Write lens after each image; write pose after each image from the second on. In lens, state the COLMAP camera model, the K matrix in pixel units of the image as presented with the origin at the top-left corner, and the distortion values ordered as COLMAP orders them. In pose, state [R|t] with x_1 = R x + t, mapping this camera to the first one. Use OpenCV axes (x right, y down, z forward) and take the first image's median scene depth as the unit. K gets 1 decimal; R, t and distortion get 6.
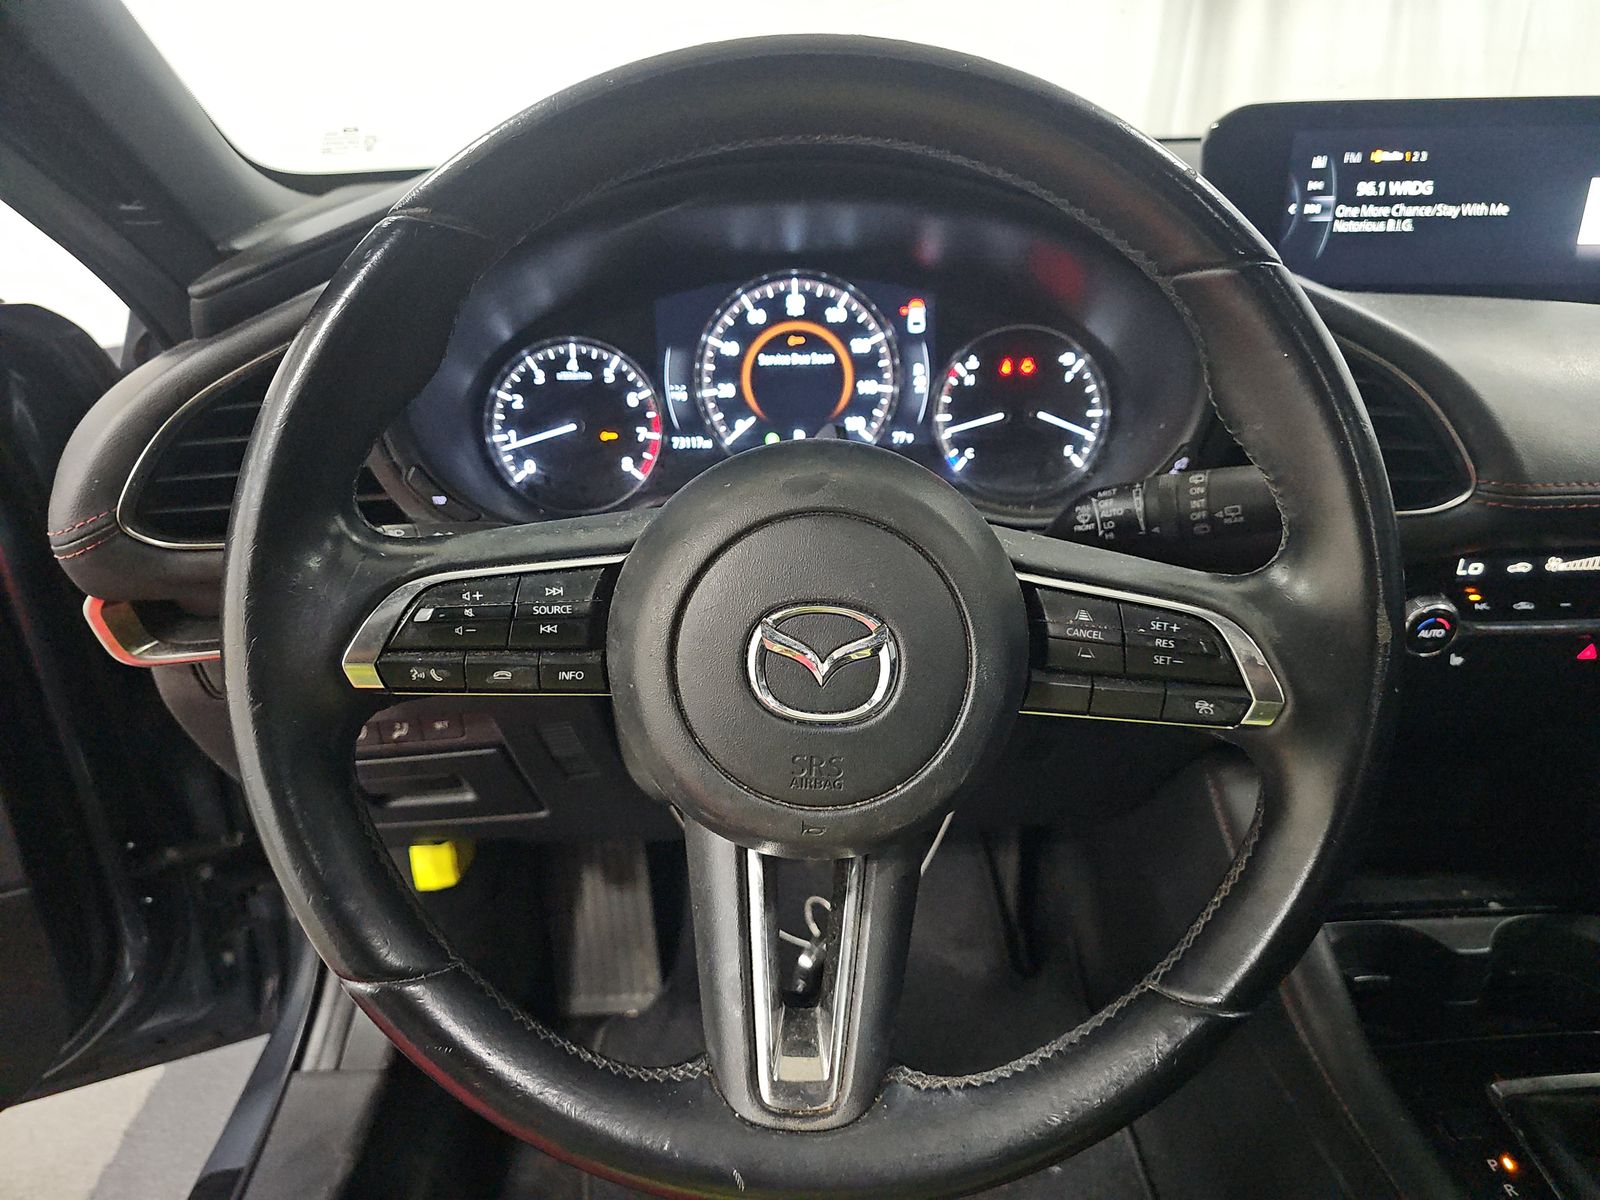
lens RADIAL K [[1057.9, 0, 817.8], [0, 1057.9, 614.4], [0, 0, 1]] dist [0.012655, -0.028803]
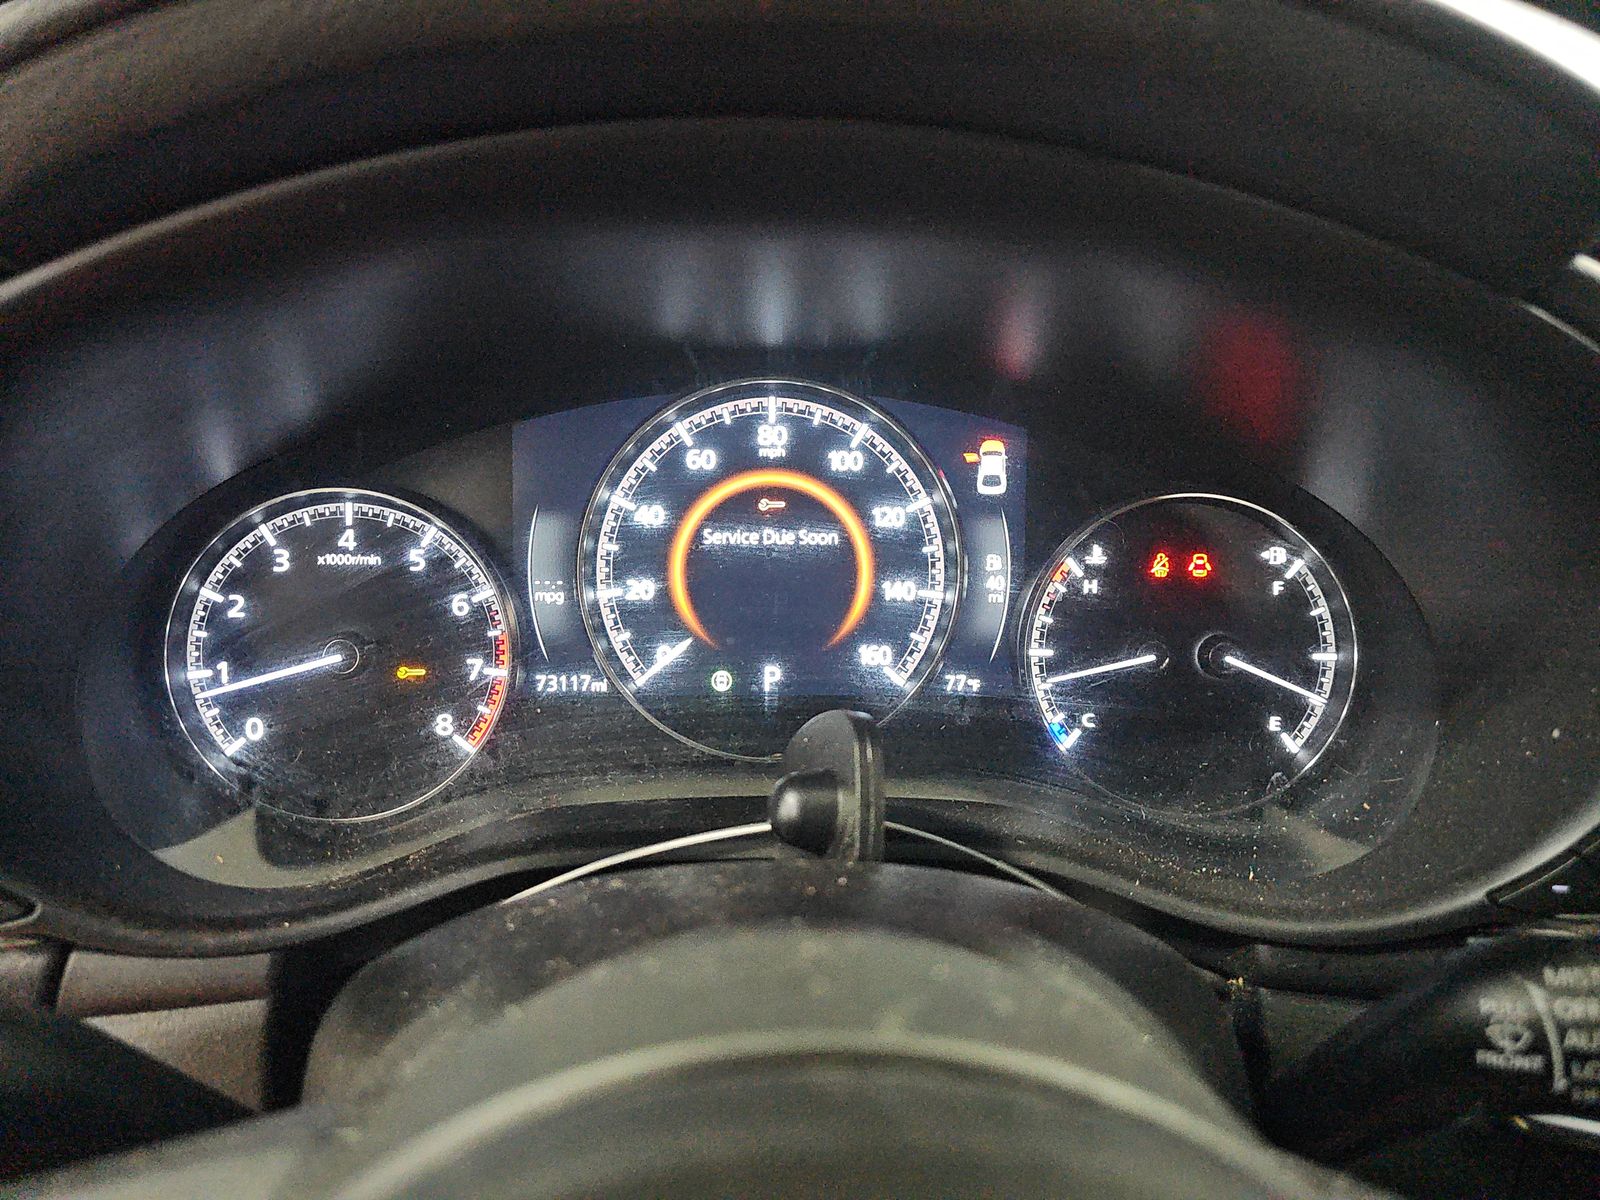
lens RADIAL K [[1057.9, 0, 796.8], [0, 1057.9, 599.3], [0, 0, 1]] dist [0.012655, -0.028803]
pose [[0.999491, 0.029781, 0.011406, -0.012270], [-0.028450, 0.994273, -0.103016, -0.155379], [-0.014408, 0.102639, 0.994614, 0.466842]]
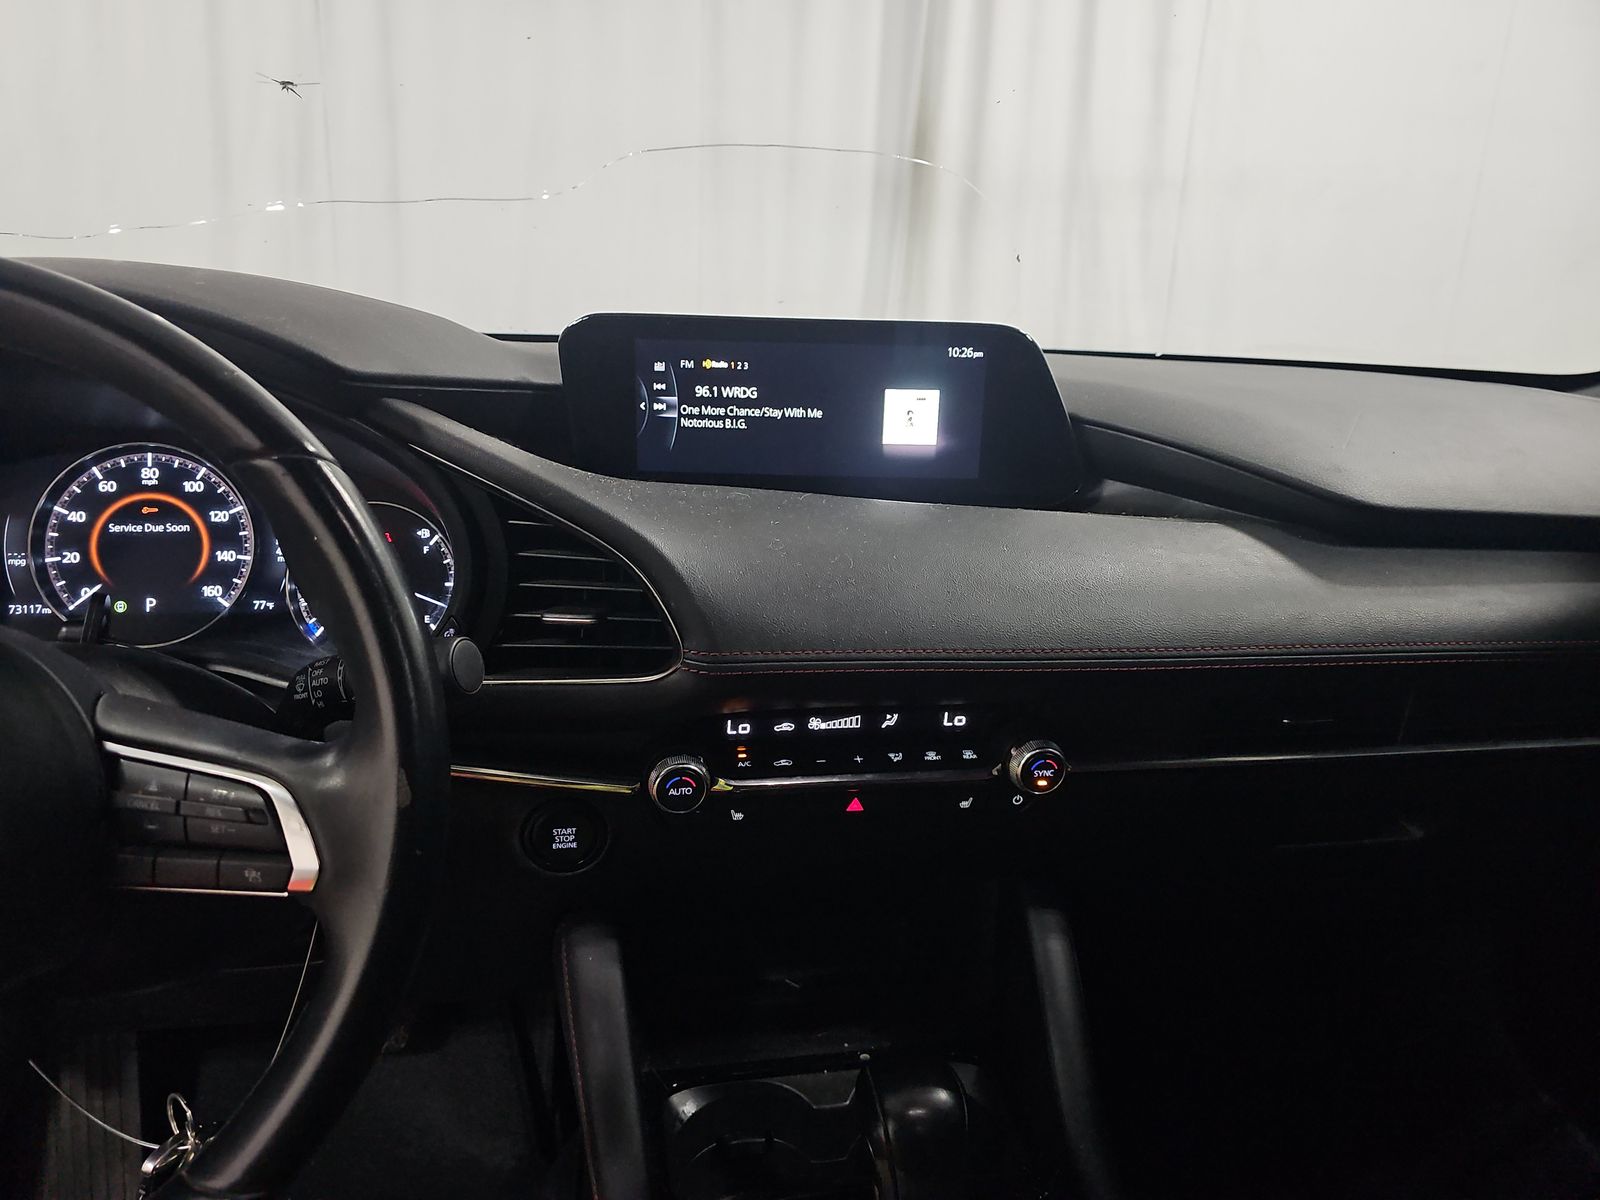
lens RADIAL K [[1057.9, 0, 839.7], [0, 1057.9, 591.6], [0, 0, 1]] dist [0.012655, -0.028803]
pose [[0.982344, 0.008557, 0.186888, 0.441212], [0.022913, 0.985930, -0.165583, 0.000001], [-0.185675, 0.166942, 0.968326, -0.086208]]
